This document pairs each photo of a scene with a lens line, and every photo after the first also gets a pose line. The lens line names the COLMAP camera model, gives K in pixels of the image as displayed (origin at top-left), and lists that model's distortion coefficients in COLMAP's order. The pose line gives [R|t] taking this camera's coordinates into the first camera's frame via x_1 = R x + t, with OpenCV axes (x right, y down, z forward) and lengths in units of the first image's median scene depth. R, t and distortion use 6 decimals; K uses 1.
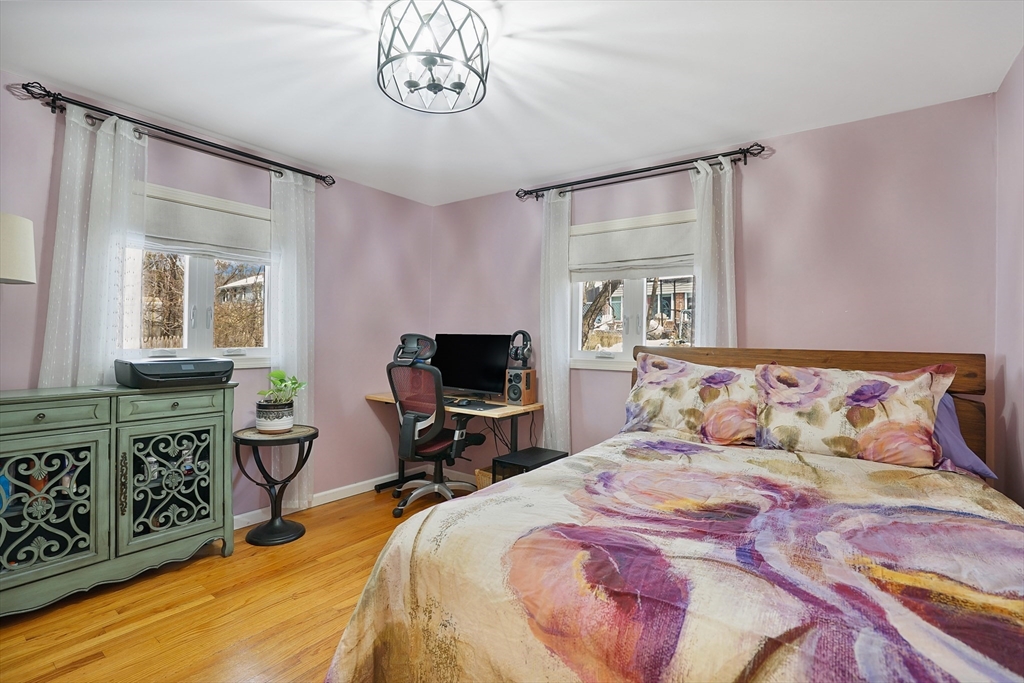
lens RADIAL K [[487.1, 0, 510.8], [0, 487.1, 311.8], [0, 0, 1]] dist [-0.045520, 0.016028]
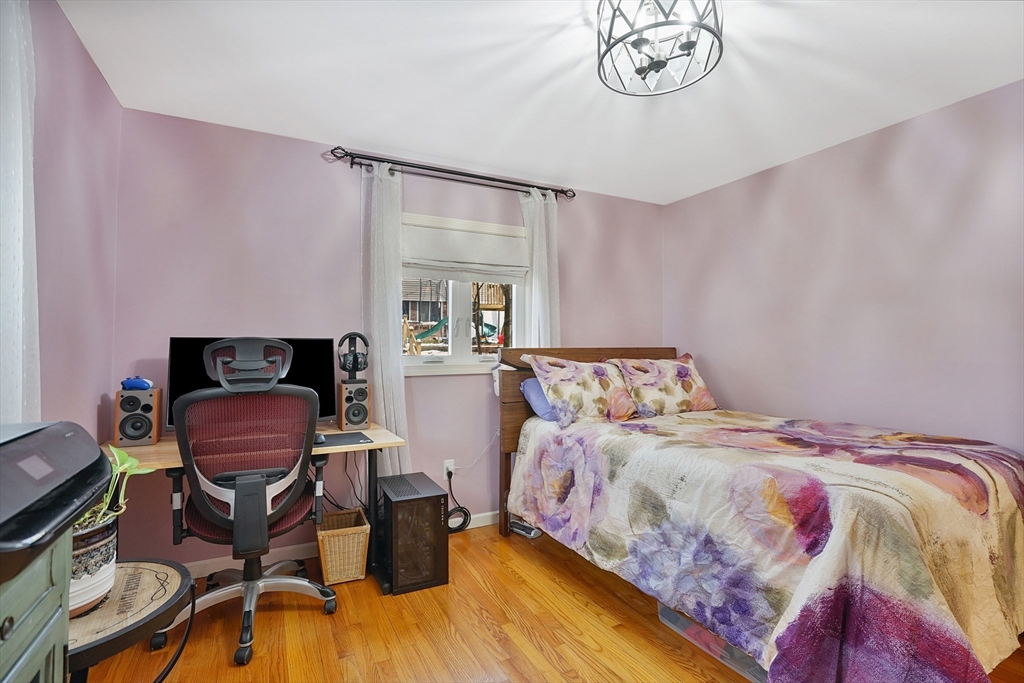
lens RADIAL K [[479.2, 0, 523.0], [0, 479.2, 311.5], [0, 0, 1]] dist [-0.041571, 0.015853]
pose [[0.432835, 0.043213, 0.900437, -0.614528], [-0.039277, 0.998806, -0.029054, 0.019043], [-0.900617, -0.022791, 0.434016, 0.490354]]
